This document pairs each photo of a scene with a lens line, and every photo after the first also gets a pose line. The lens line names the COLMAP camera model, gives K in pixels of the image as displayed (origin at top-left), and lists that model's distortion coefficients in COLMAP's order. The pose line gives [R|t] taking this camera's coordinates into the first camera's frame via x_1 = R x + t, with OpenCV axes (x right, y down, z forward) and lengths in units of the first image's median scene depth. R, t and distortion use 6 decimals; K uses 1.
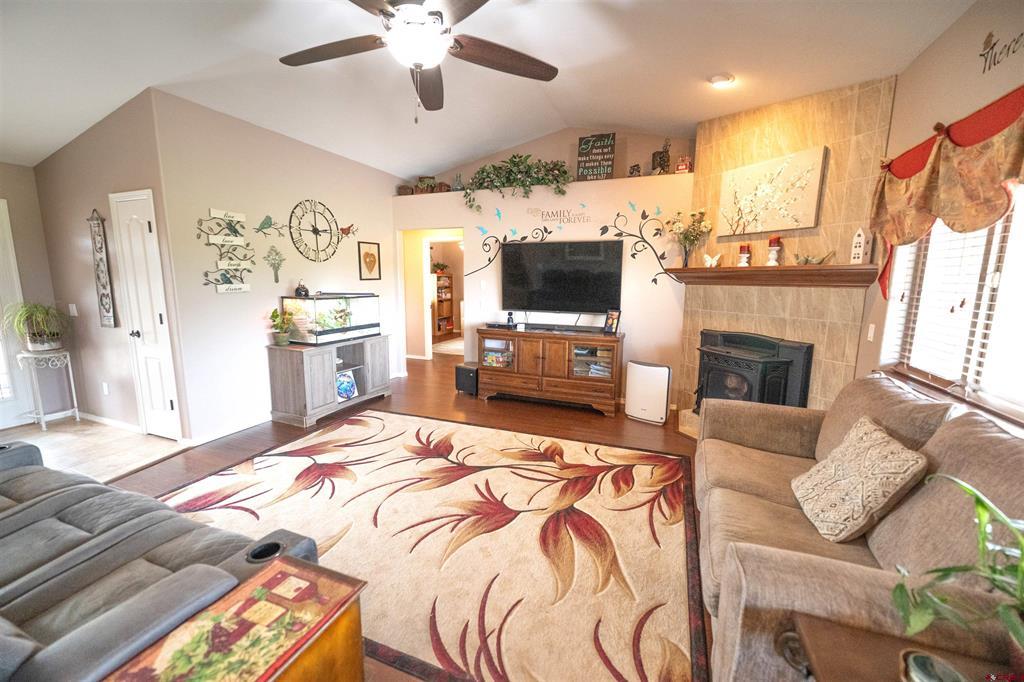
lens RADIAL K [[403.7, 0, 512.5], [0, 403.7, 338.7], [0, 0, 1]] dist [0.000819, 0.000159]
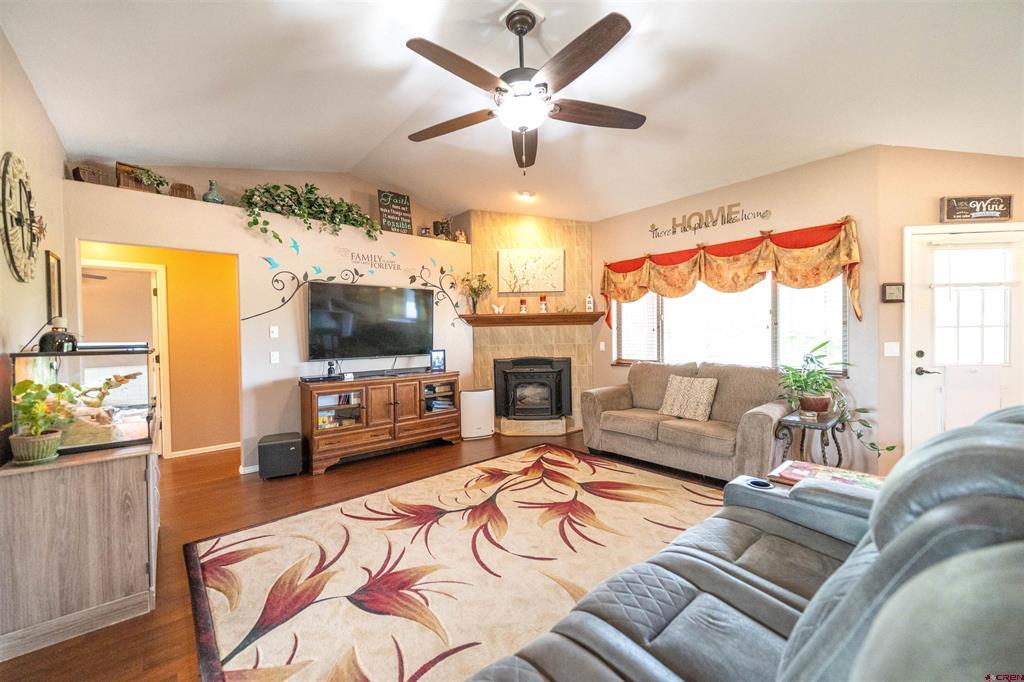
lens RADIAL K [[404.6, 0, 512.0], [0, 404.6, 341.0], [0, 0, 1]] dist [-0.000178, -0.000112]
pose [[0.455934, -0.033522, 0.889382, -0.815512], [0.153628, 0.987255, -0.041545, -0.020220], [-0.876654, 0.155575, 0.455273, 0.371501]]
